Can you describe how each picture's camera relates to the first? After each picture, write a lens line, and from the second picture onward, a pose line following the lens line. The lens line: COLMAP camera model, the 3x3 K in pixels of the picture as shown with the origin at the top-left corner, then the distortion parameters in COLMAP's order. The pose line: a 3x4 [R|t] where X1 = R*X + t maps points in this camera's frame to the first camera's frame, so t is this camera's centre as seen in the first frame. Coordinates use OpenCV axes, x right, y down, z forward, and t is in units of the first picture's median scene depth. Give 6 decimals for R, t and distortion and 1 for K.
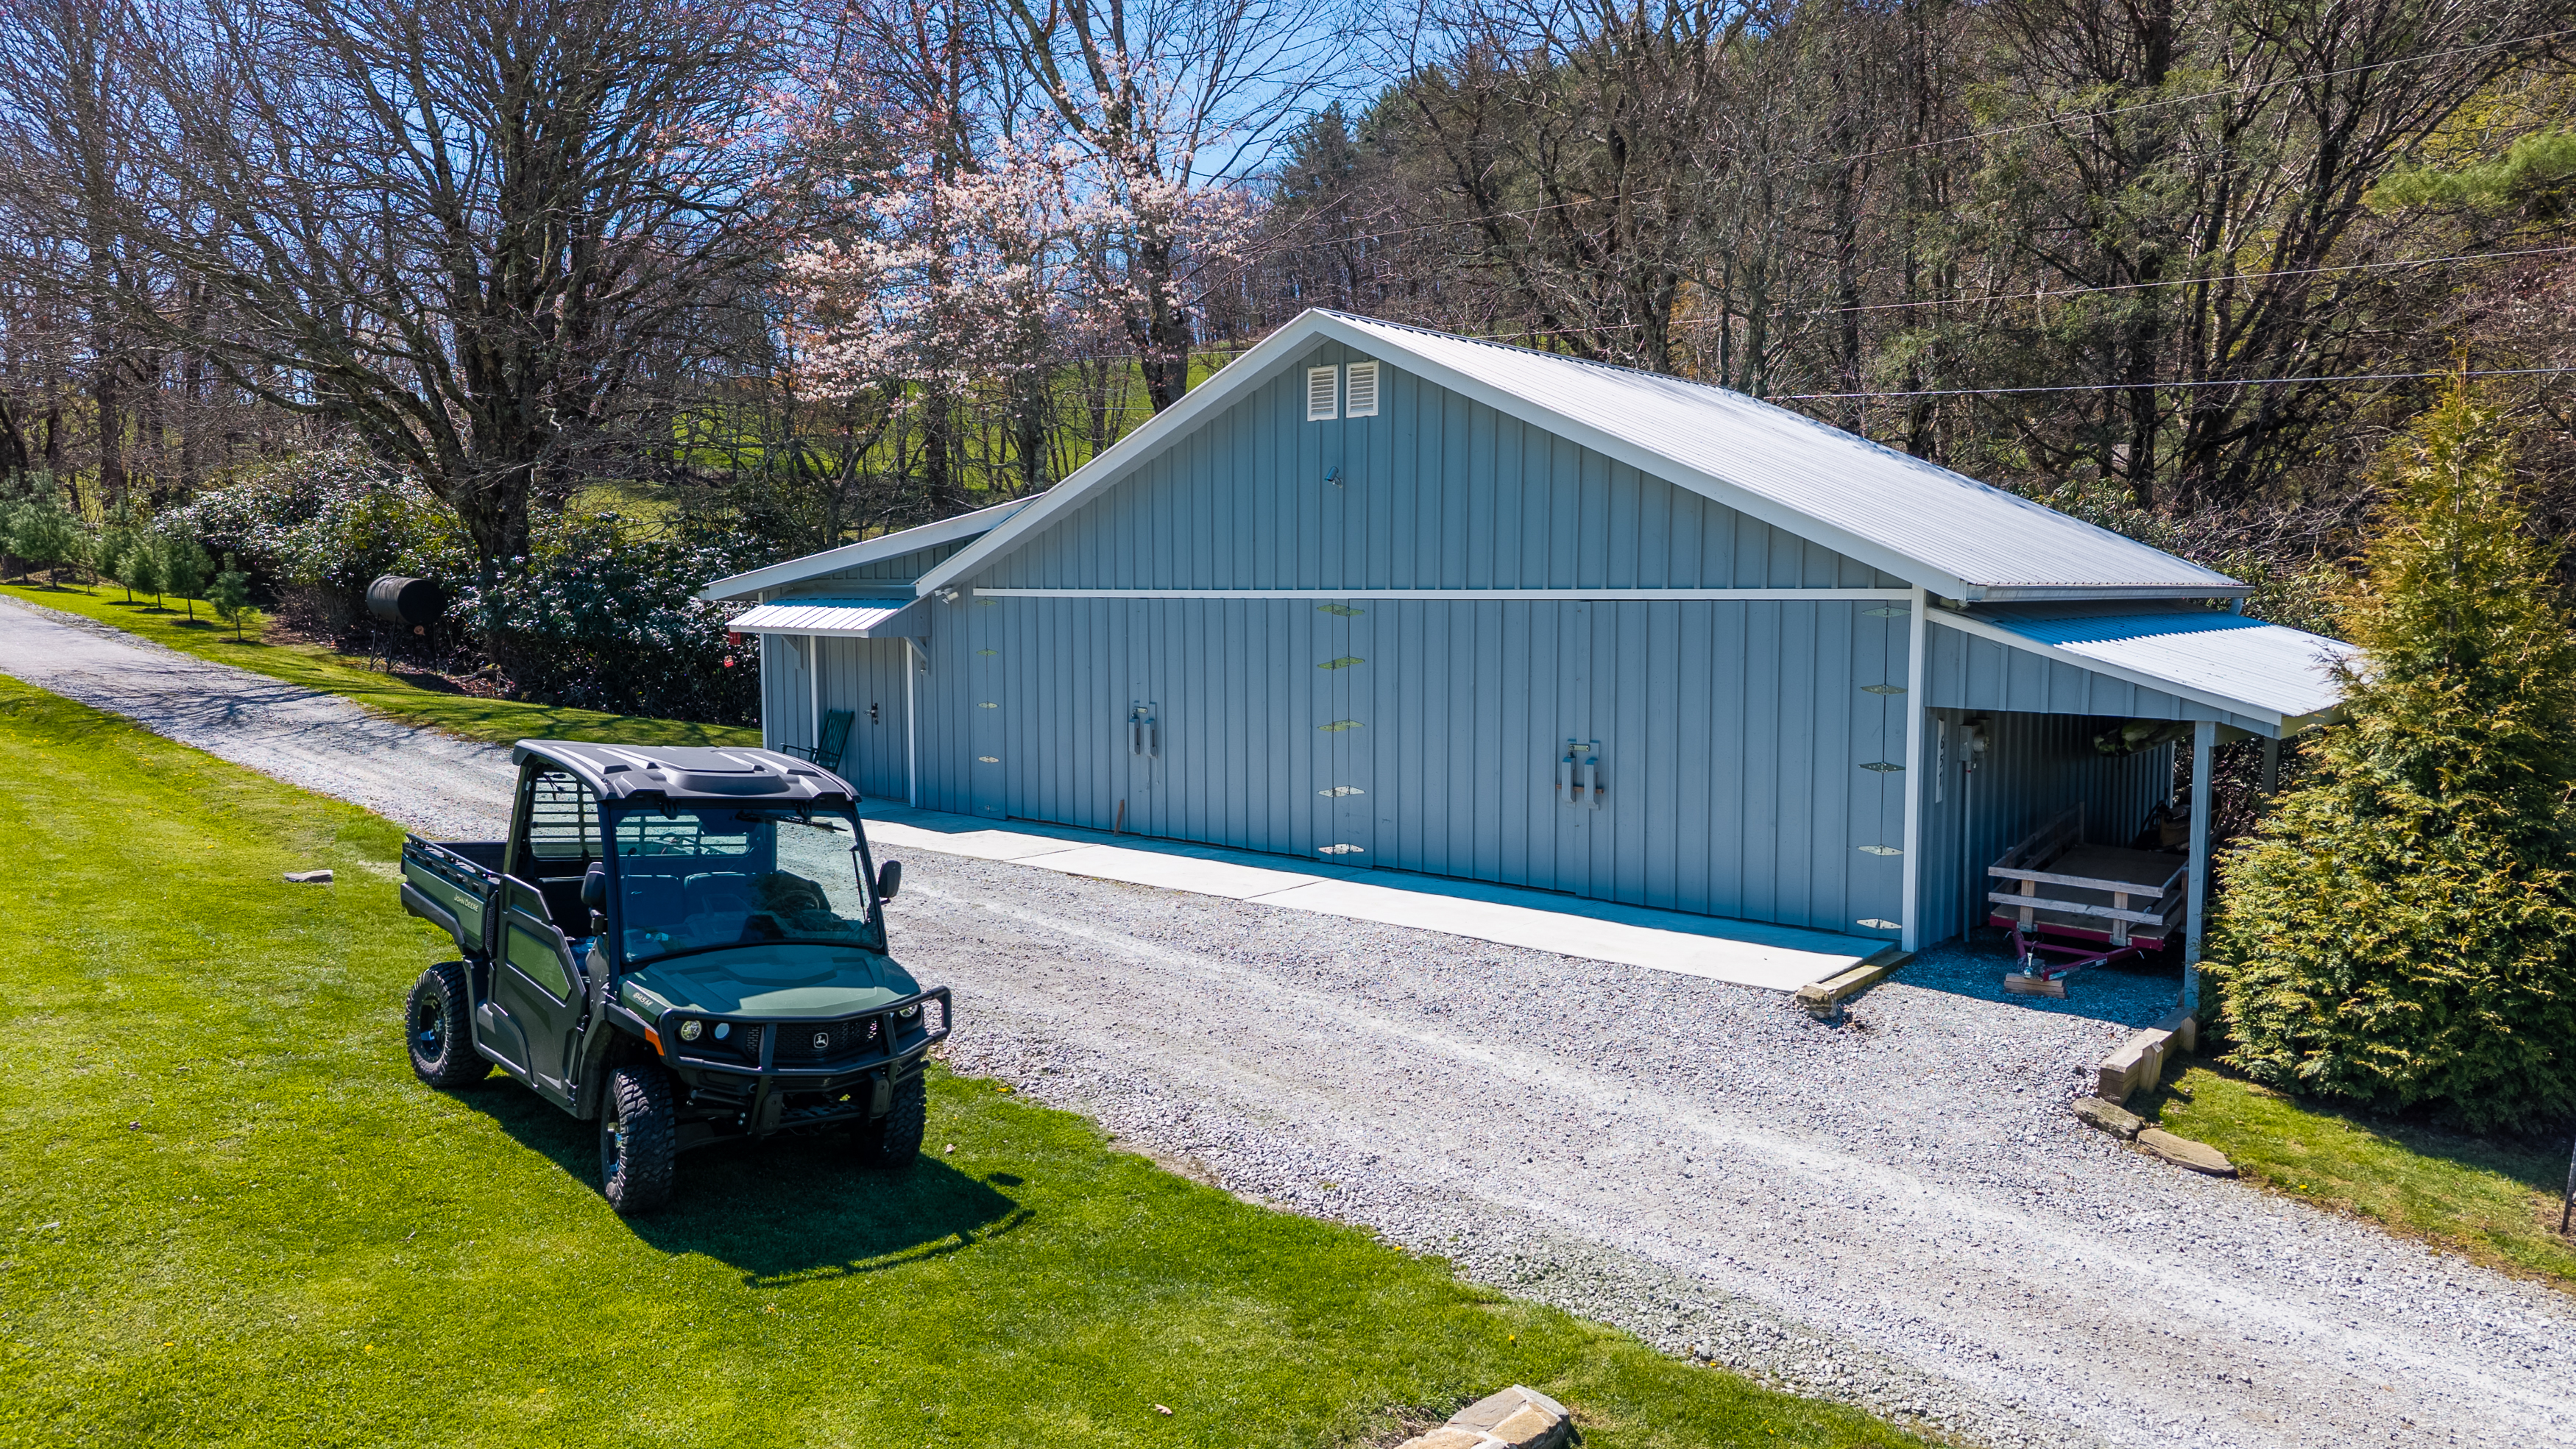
lens RADIAL K [[1698.8, 0, 1288.0], [0, 1698.8, 724.5], [0, 0, 1]] dist [0.057623, -0.086212]
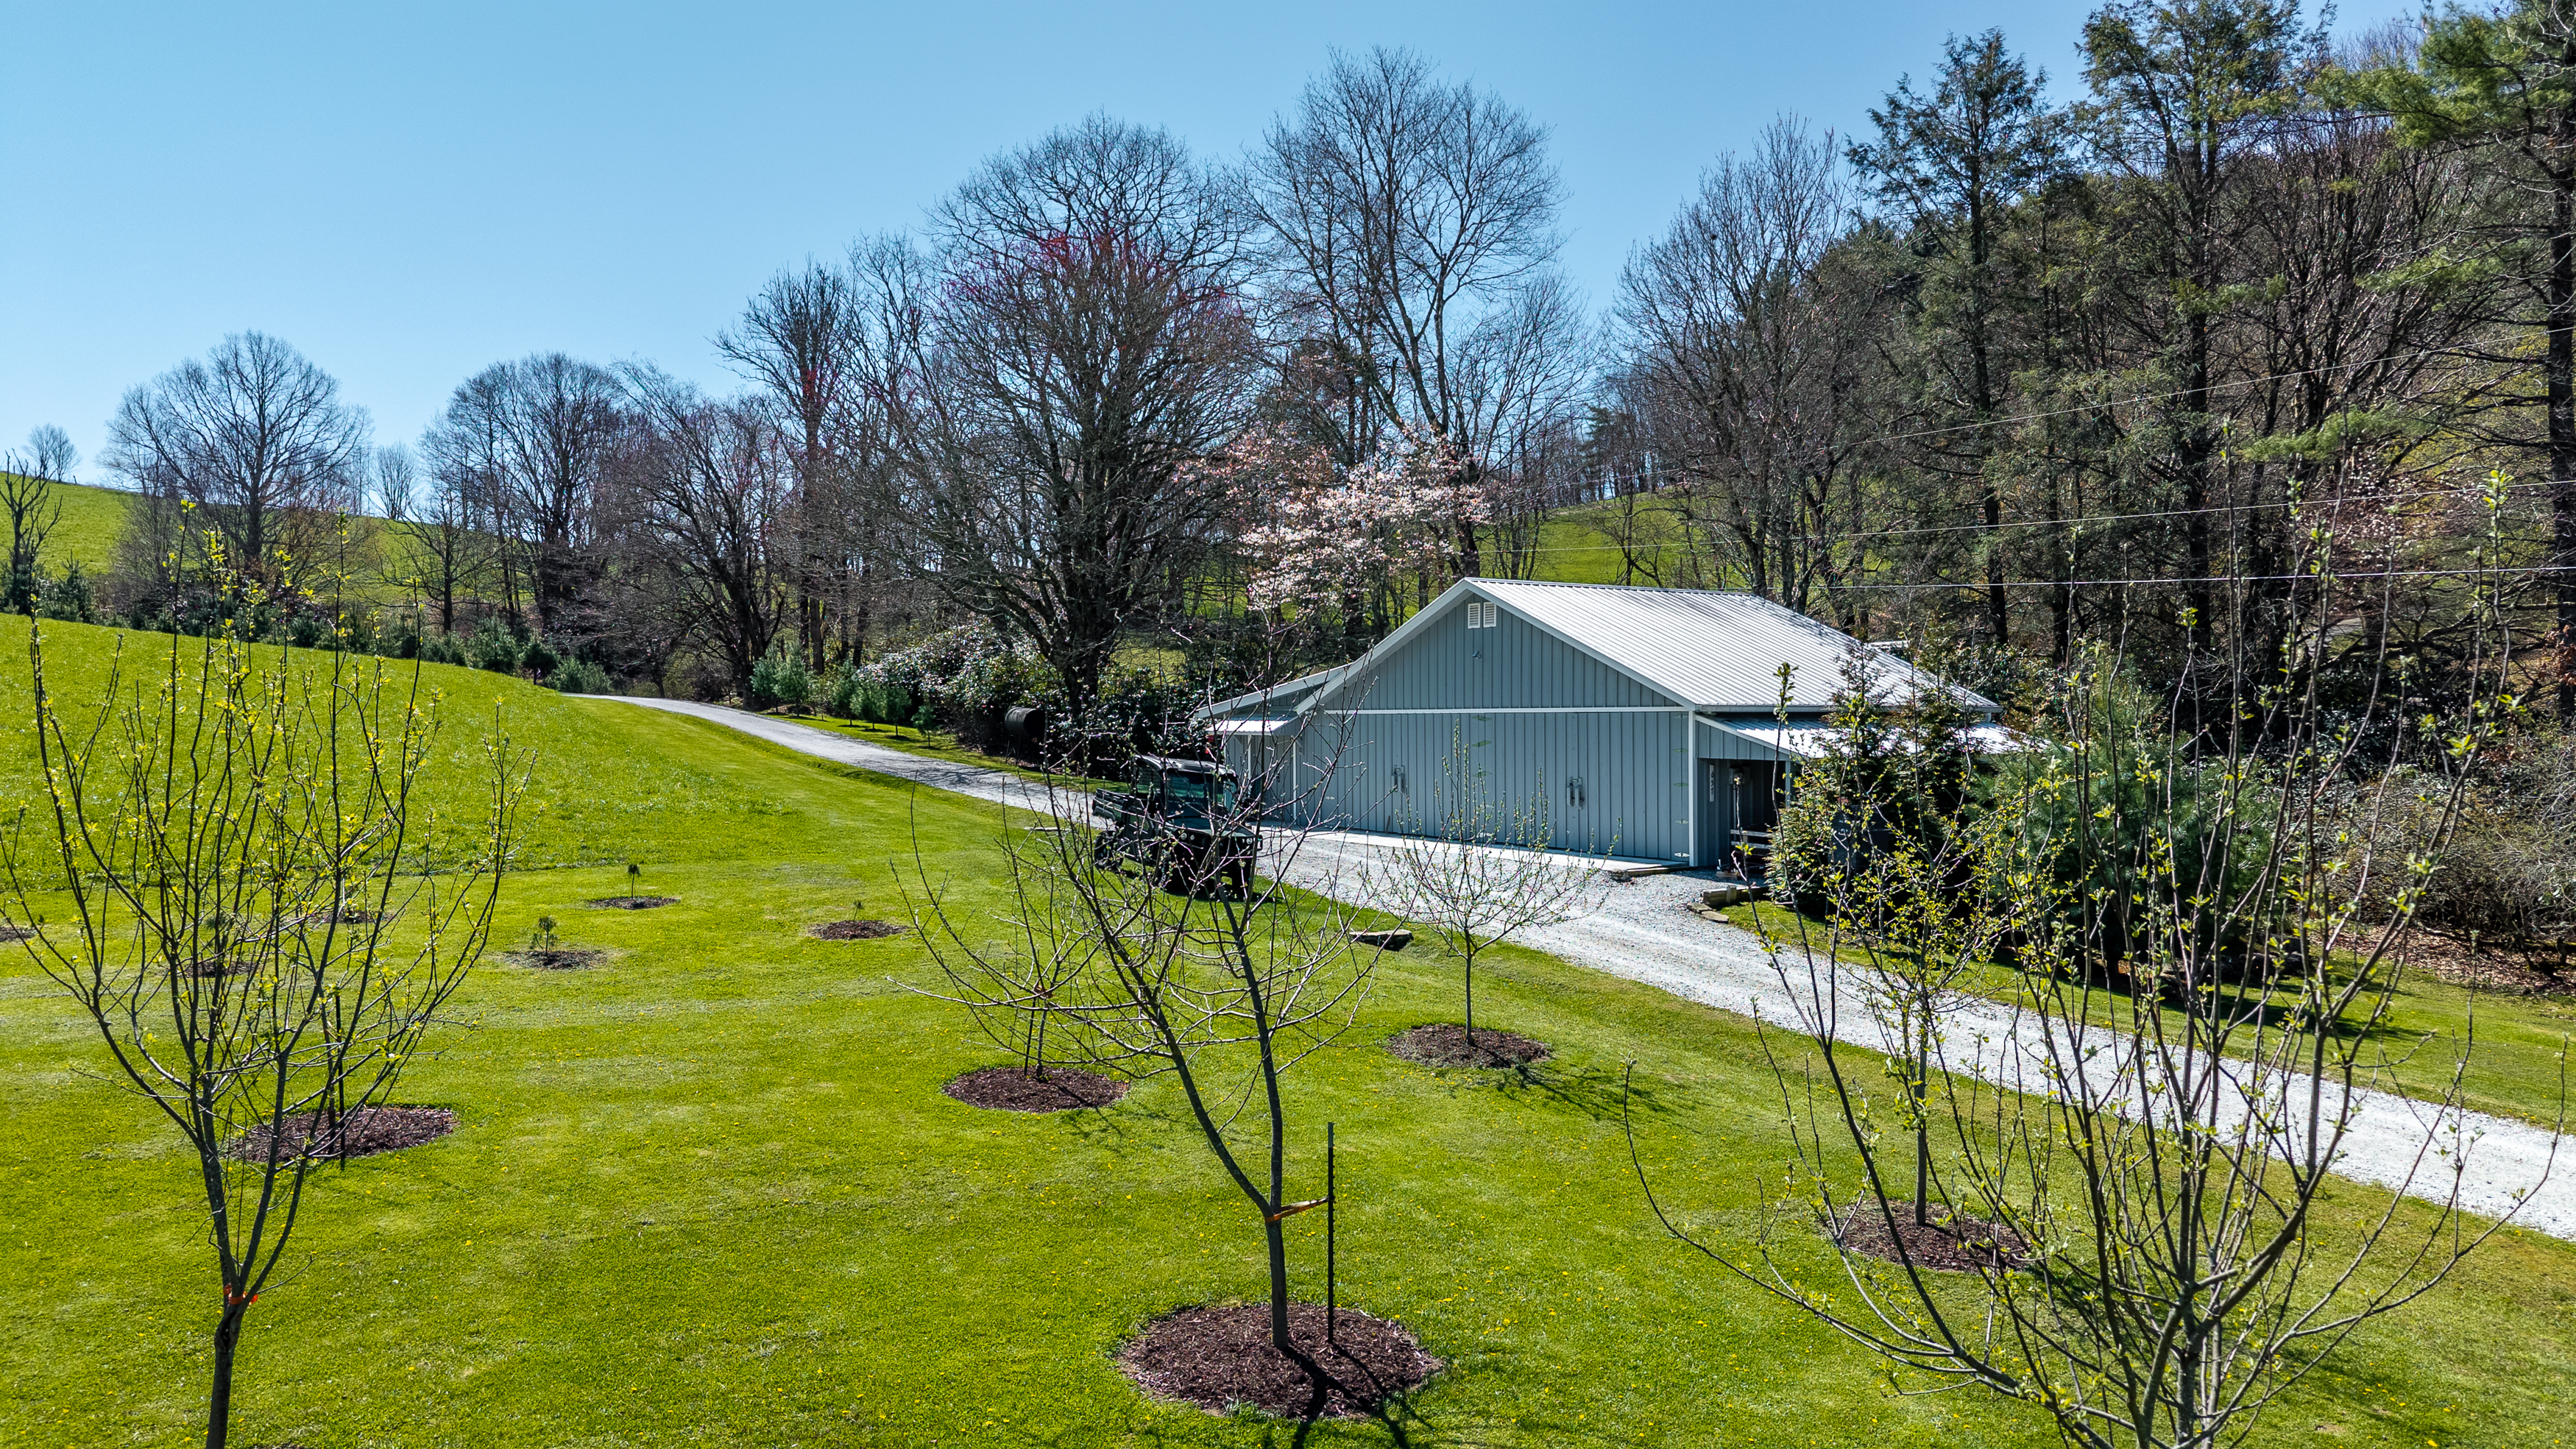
lens RADIAL K [[1698.8, 0, 1288.0], [0, 1698.8, 724.5], [0, 0, 1]] dist [0.057623, -0.086212]
pose [[0.960479, -0.001962, -0.278345, 0.323675], [-0.019480, 0.997050, -0.074245, 0.083356], [0.277670, 0.076733, 0.957607, -0.894801]]
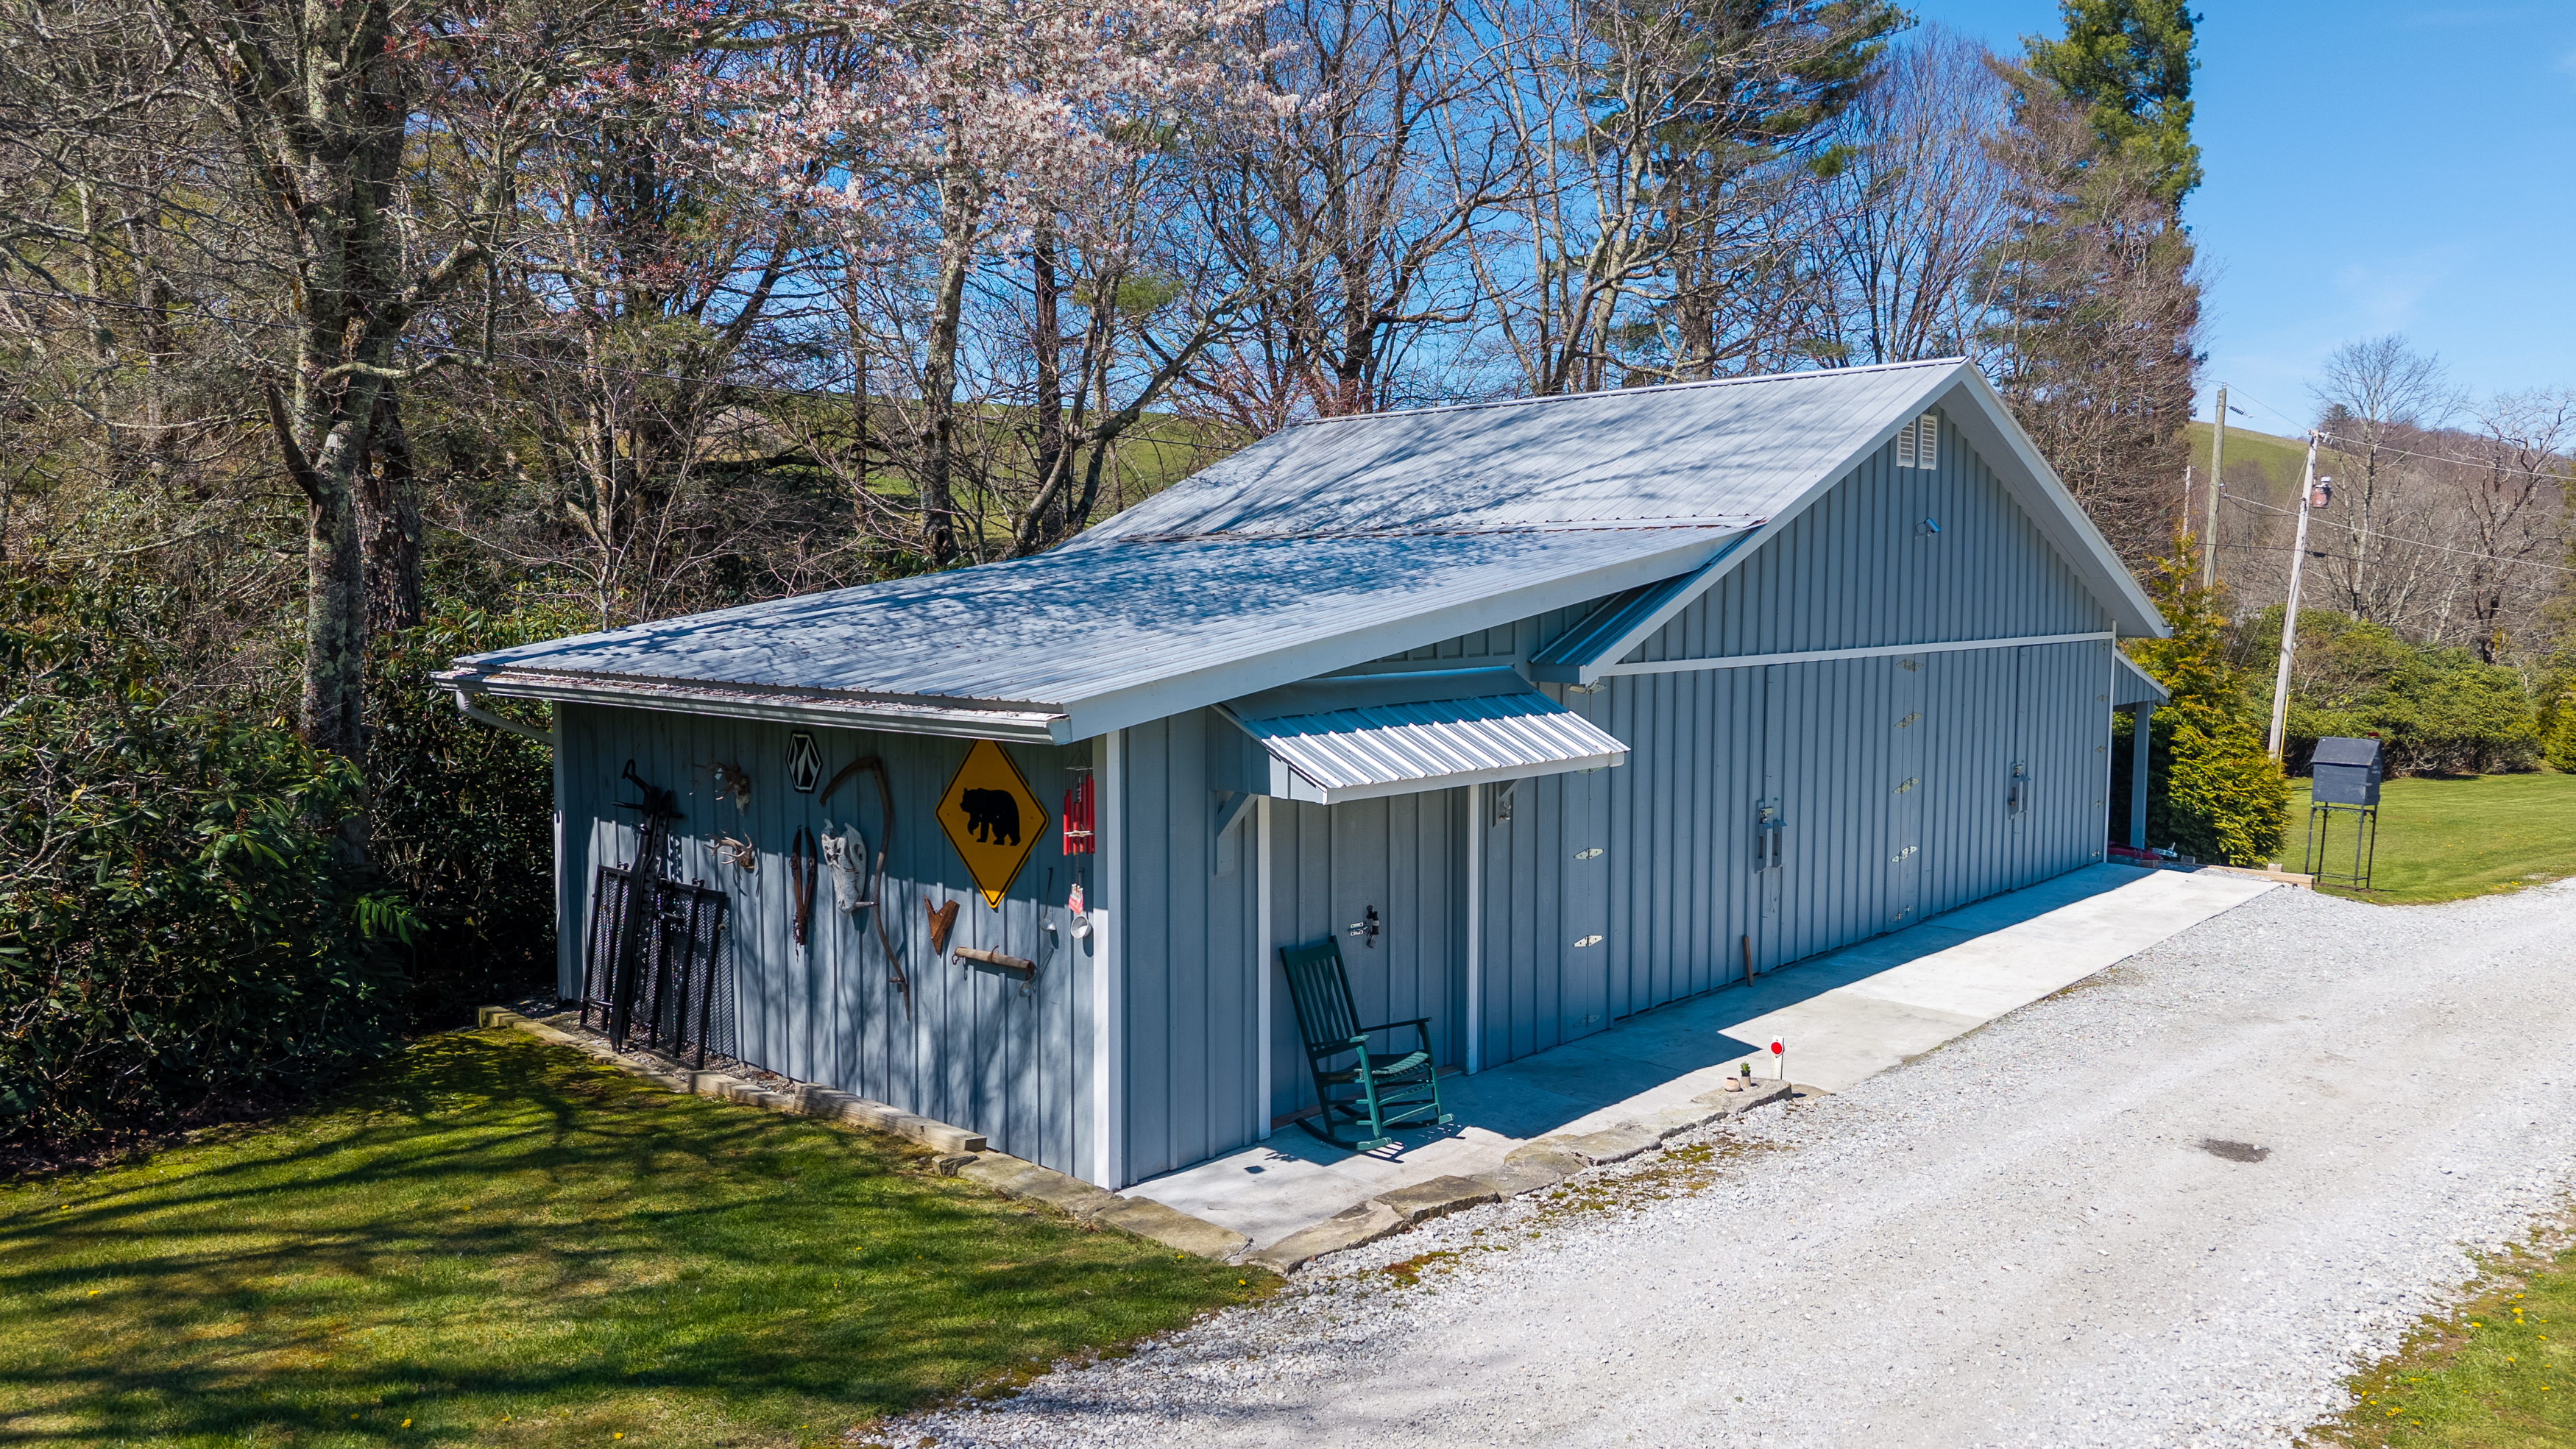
lens RADIAL K [[1698.8, 0, 1288.0], [0, 1698.8, 724.5], [0, 0, 1]] dist [0.057623, -0.086212]
pose [[0.065384, -0.080521, 0.994606, -0.814335], [0.085524, 0.993524, 0.074811, -0.116123], [-0.994188, 0.080171, 0.071847, 1.084980]]
